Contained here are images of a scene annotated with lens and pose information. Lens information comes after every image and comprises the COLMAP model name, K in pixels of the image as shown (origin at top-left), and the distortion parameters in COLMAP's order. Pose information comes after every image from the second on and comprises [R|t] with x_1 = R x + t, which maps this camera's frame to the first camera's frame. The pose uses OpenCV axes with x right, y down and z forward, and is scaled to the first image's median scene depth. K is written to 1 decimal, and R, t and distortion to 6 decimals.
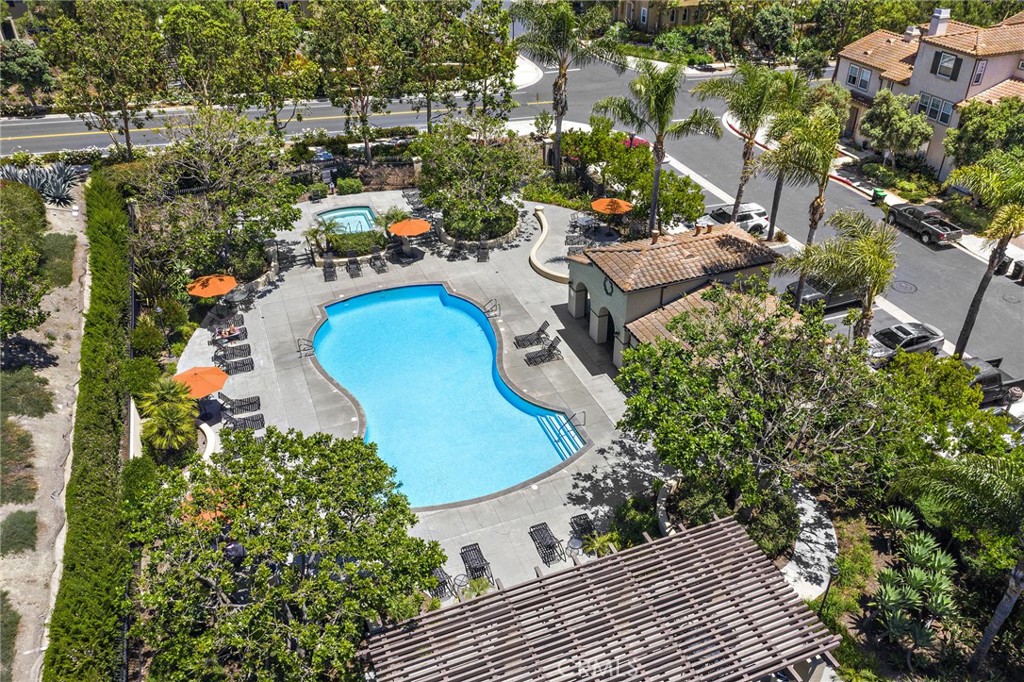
lens RADIAL K [[807.7, 0, 513.7], [0, 807.7, 339.7], [0, 0, 1]] dist [0.017748, 0.009900]
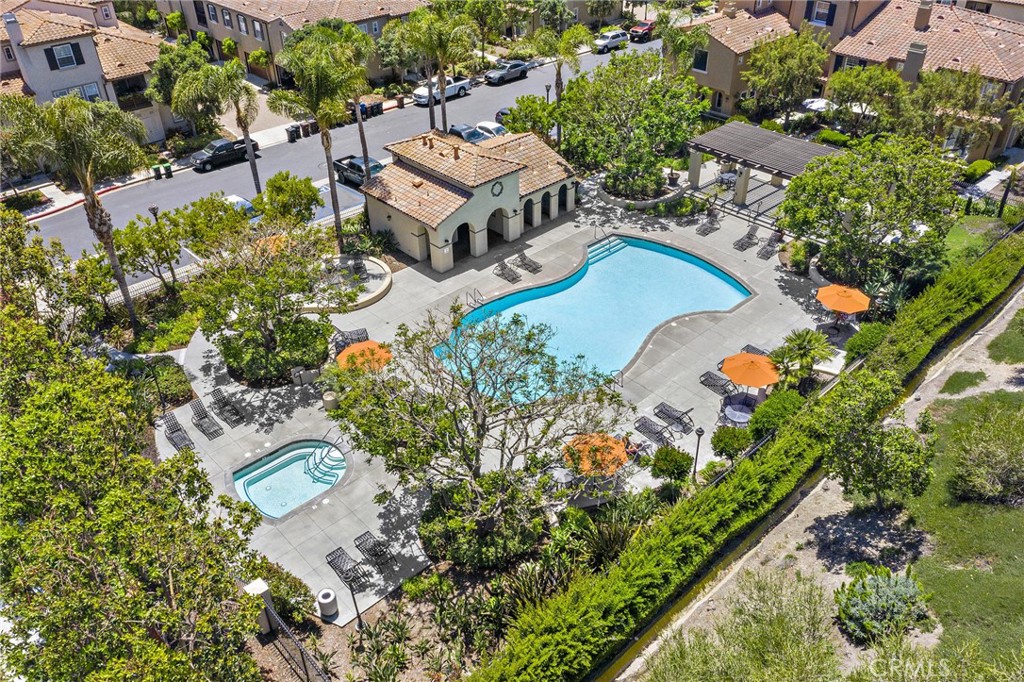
lens RADIAL K [[807.7, 0, 512.7], [0, 807.7, 342.9], [0, 0, 1]] dist [0.017748, 0.009900]
pose [[-0.367018, -0.530538, 0.764086, -0.674972], [0.531167, 0.554798, 0.640359, -0.503208], [-0.763648, 0.640881, 0.078184, 0.729686]]
